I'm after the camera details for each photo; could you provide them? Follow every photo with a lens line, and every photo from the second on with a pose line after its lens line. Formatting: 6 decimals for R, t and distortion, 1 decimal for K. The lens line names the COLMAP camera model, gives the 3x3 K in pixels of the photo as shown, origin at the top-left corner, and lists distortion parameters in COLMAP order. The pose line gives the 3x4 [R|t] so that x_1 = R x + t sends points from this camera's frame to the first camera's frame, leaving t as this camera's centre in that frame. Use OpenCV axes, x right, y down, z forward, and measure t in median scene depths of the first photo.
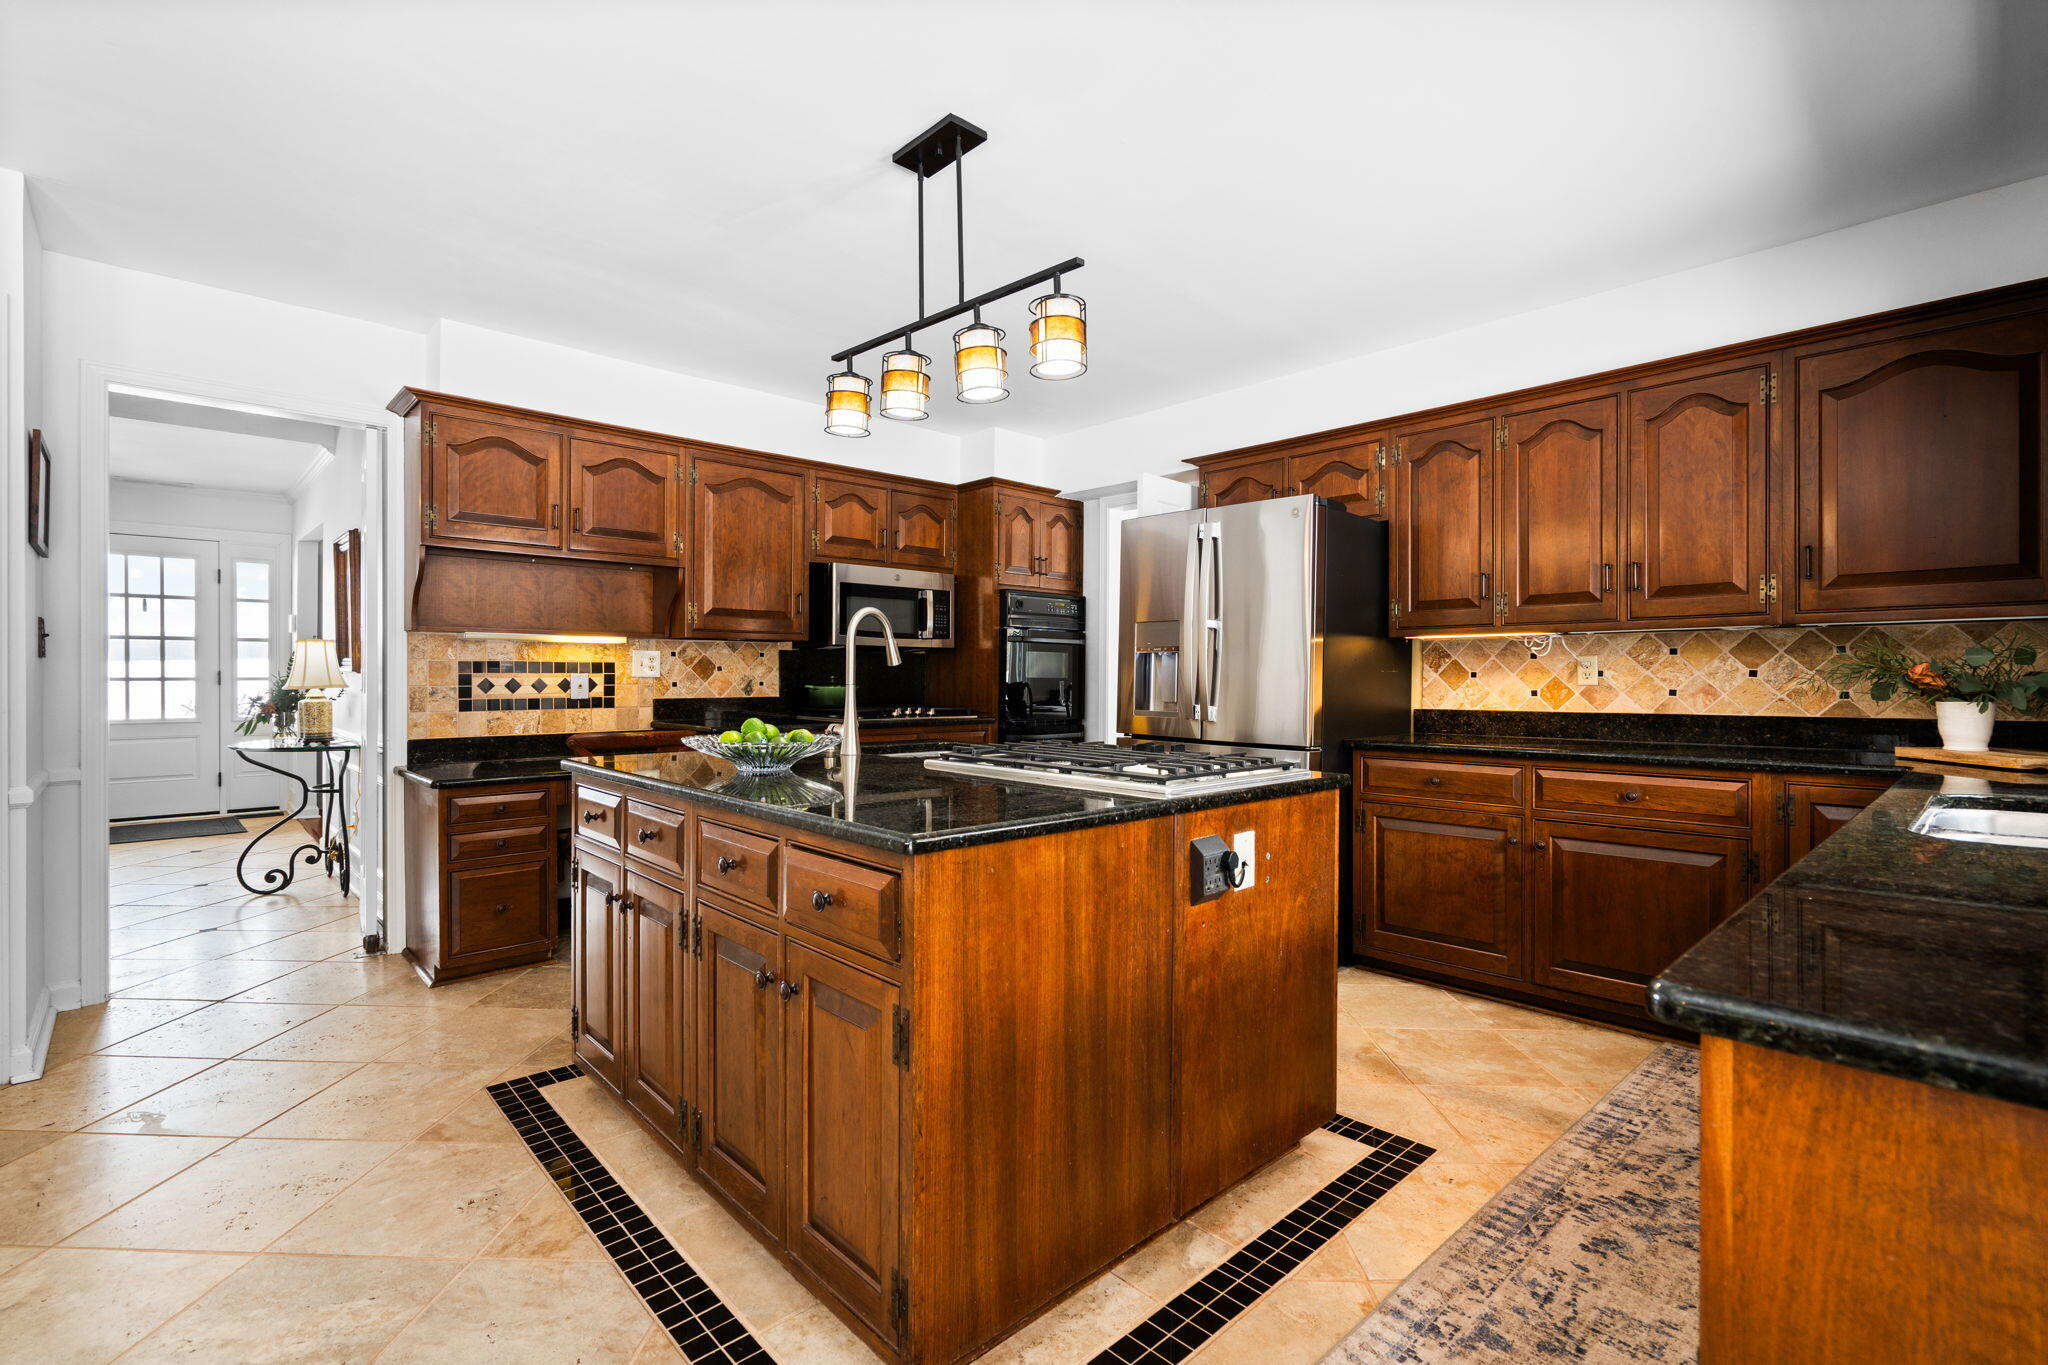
lens RADIAL K [[921.0, 0, 1024.0], [0, 921.0, 682.5], [0, 0, 1]] dist [0.004838, 0.000178]
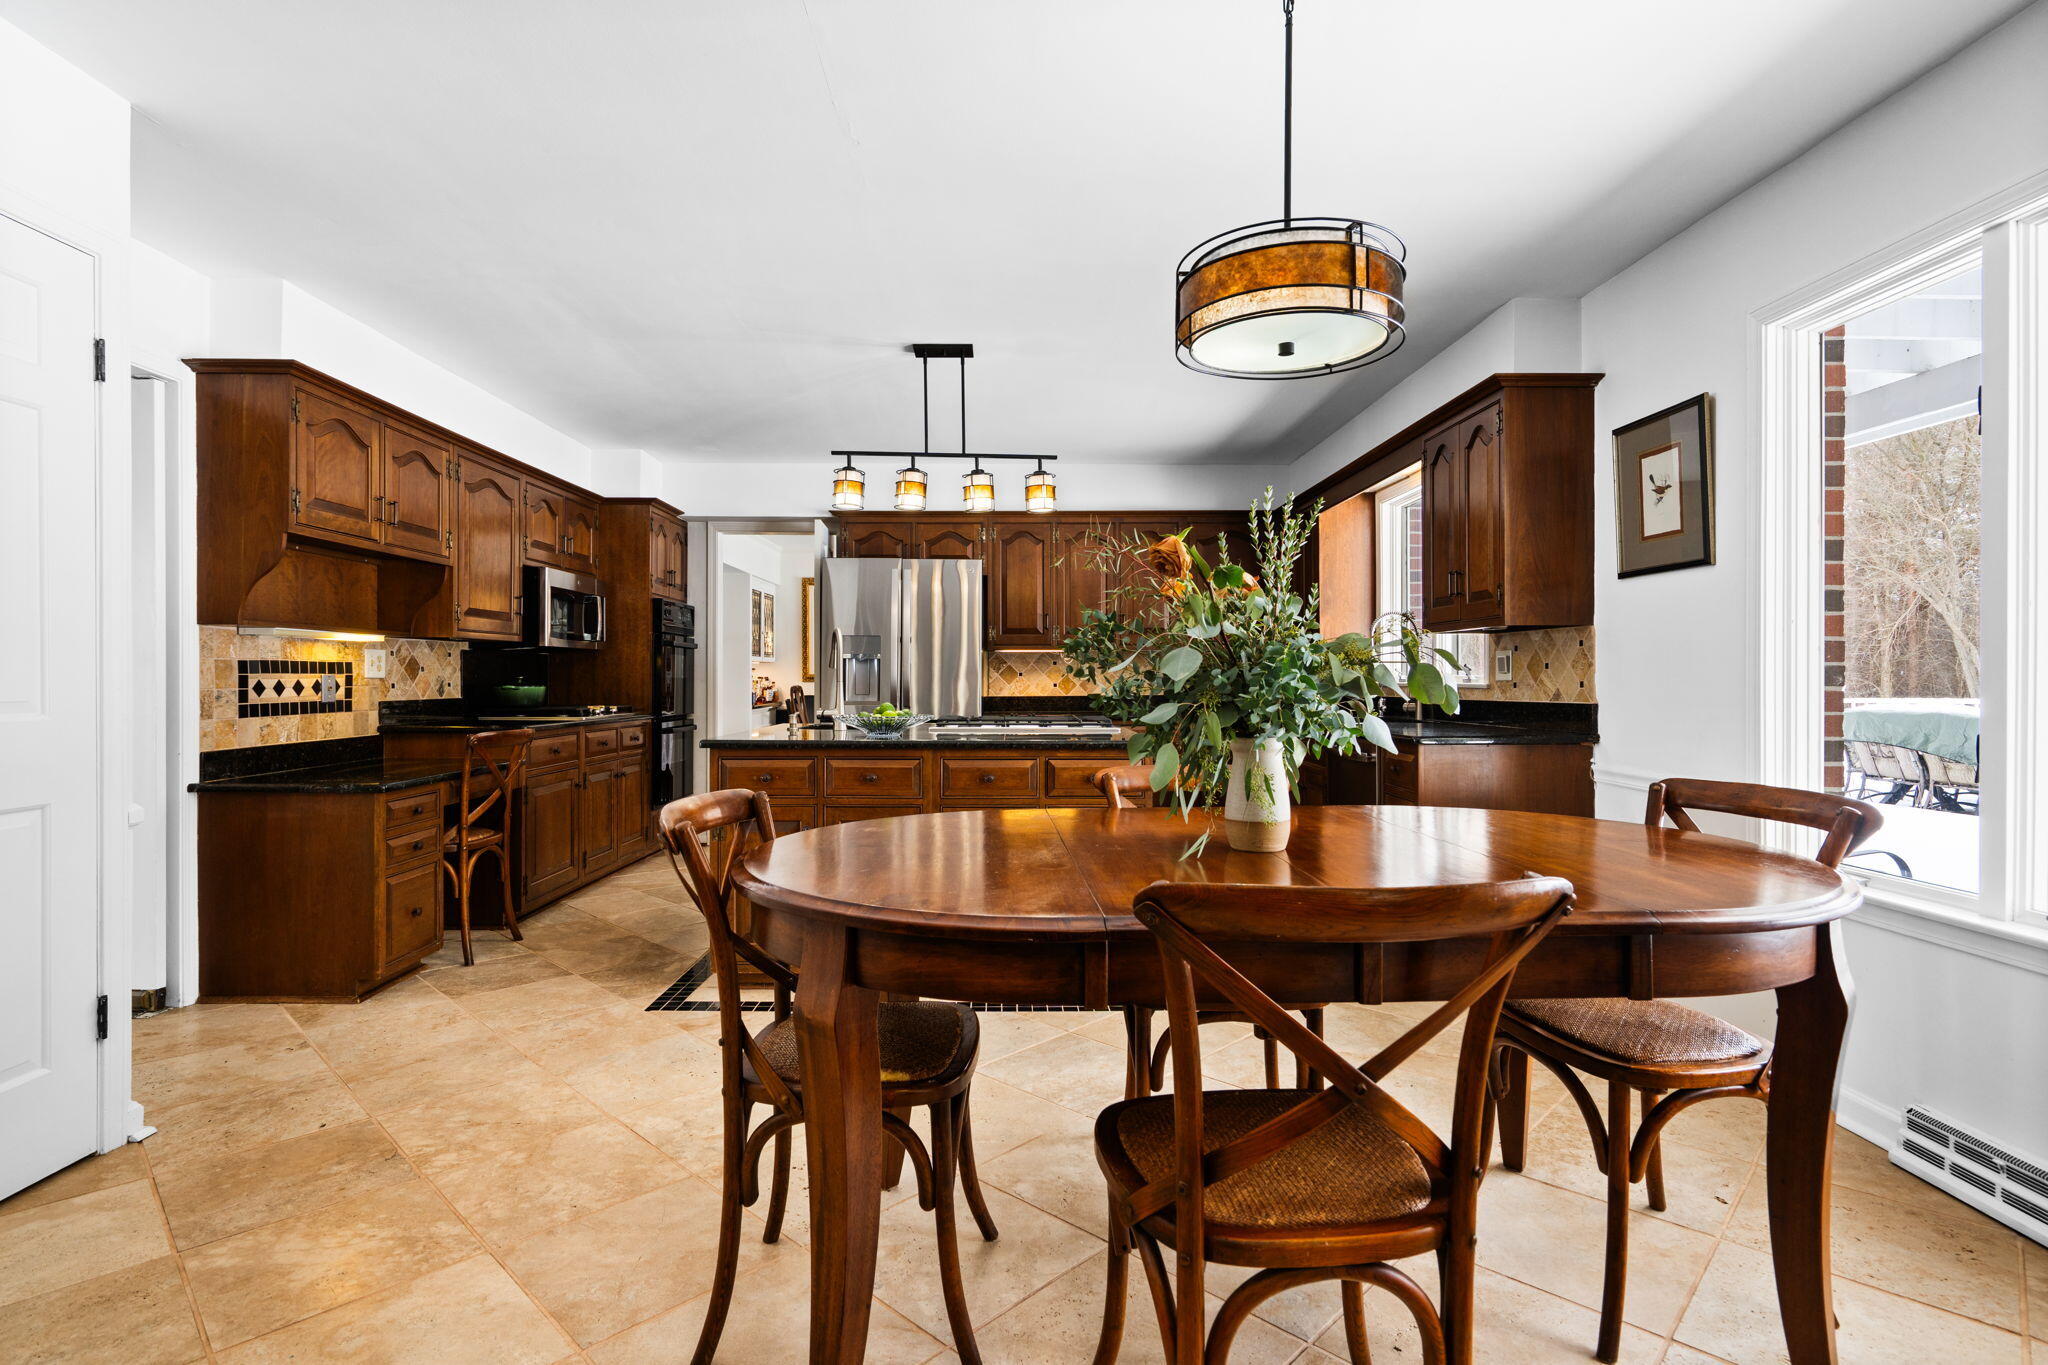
lens RADIAL K [[997.3, 0, 1024.0], [0, 997.3, 682.5], [0, 0, 1]] dist [0.001425, -0.000482]
pose [[0.669545, -0.007356, 0.742735, -0.810112], [0.008096, 0.999964, 0.002605, 0.001582], [-0.742727, 0.004269, 0.669581, -0.175527]]
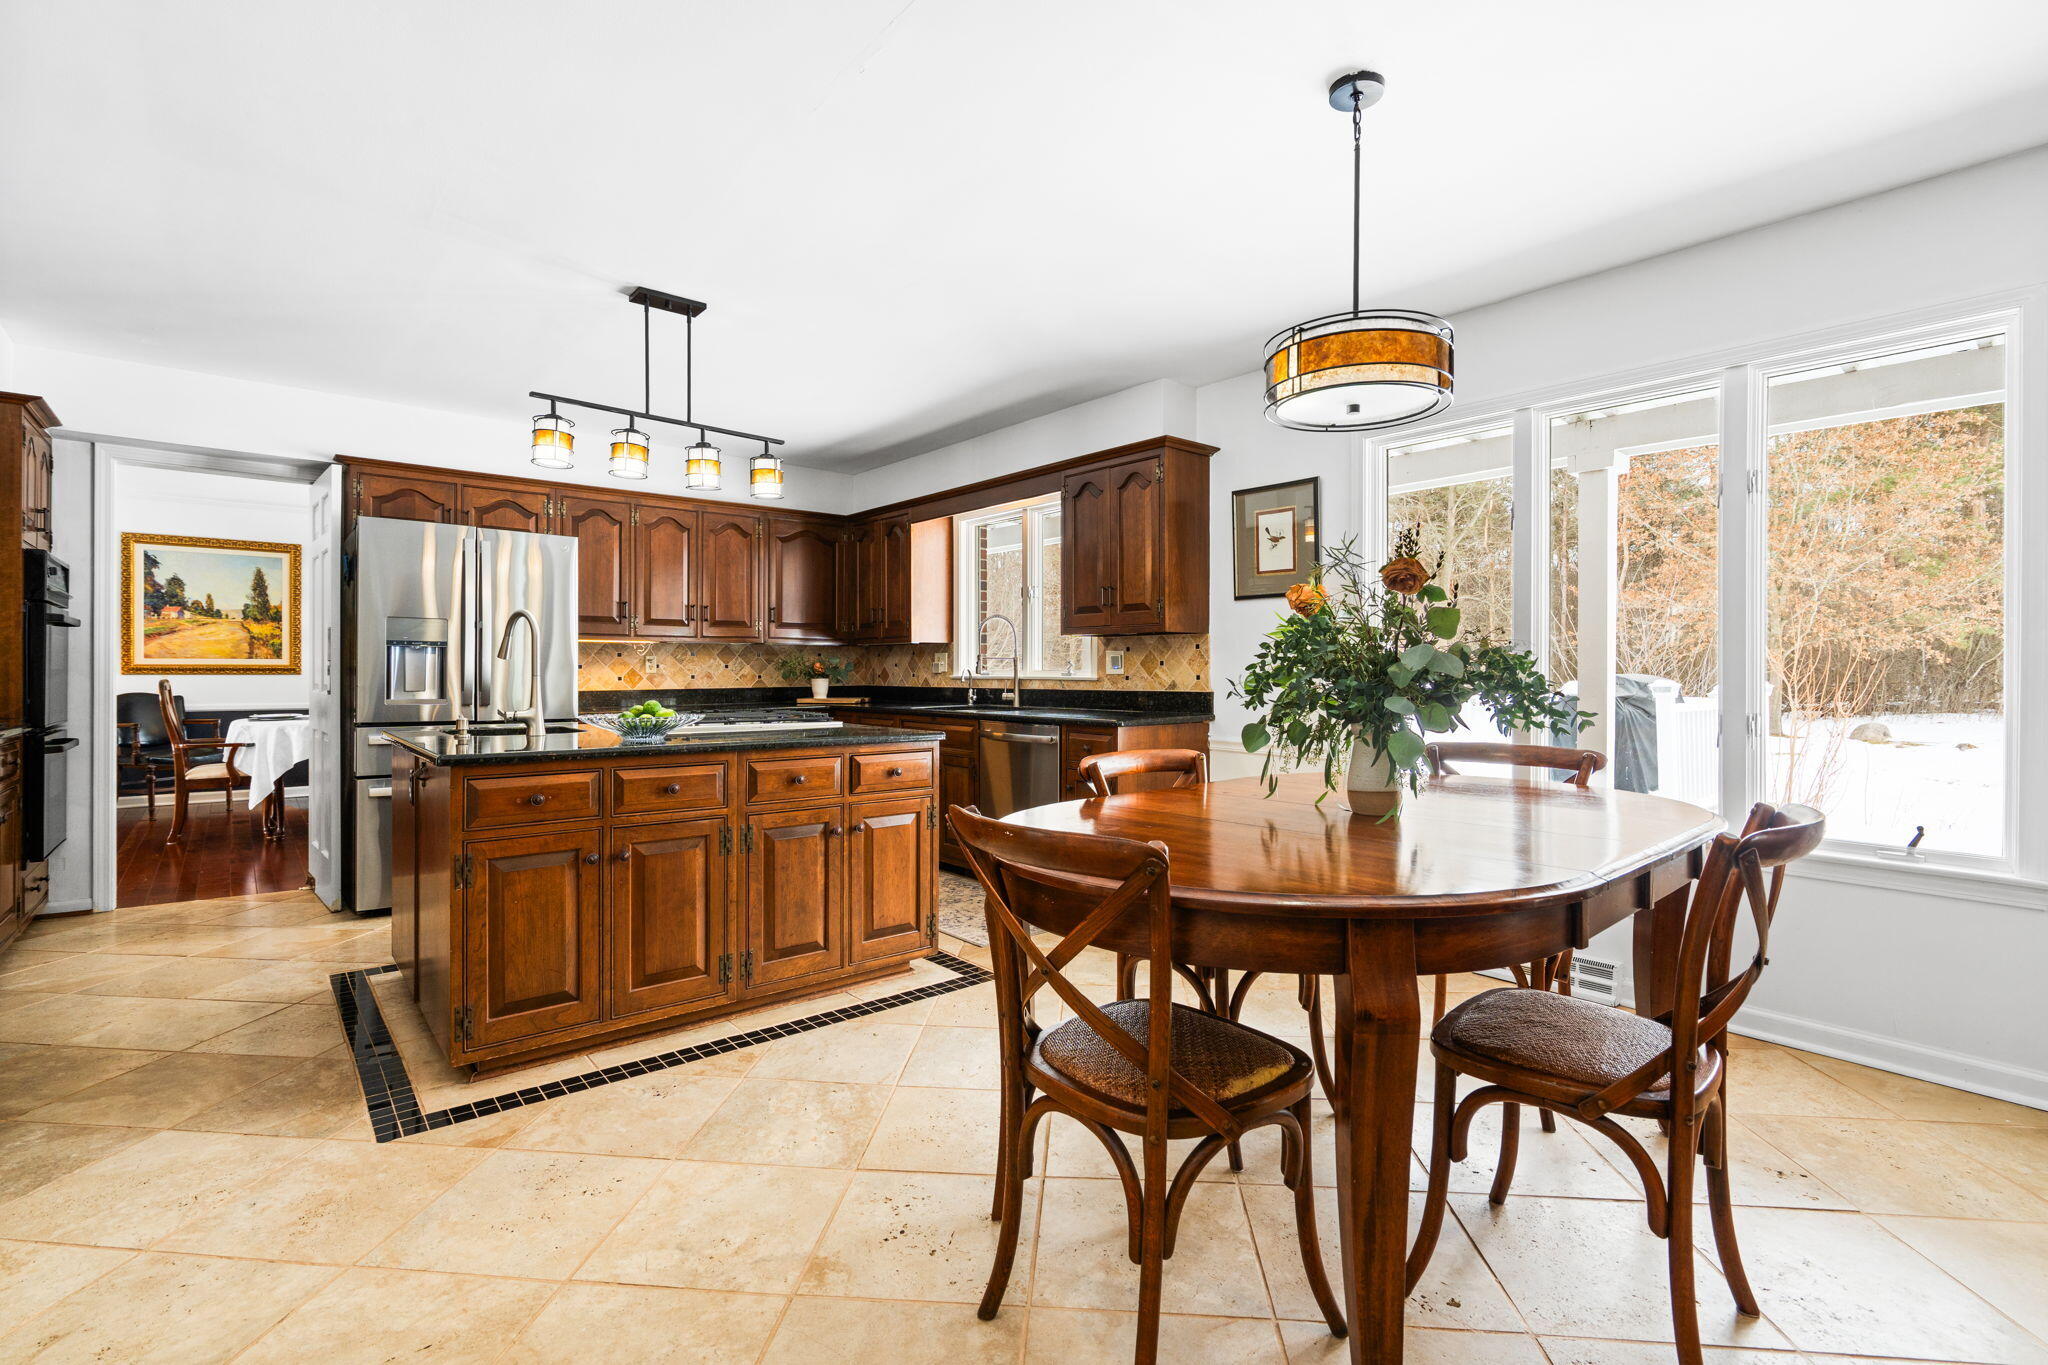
lens RADIAL K [[919.5, 0, 1019.1], [0, 919.5, 671.7], [0, 0, 1]] dist [-0.001589, -0.000127]
pose [[0.051341, -0.004556, 0.998671, -0.930975], [0.005099, 0.999978, 0.004300, -0.003233], [-0.998668, 0.004872, 0.051363, 0.233481]]
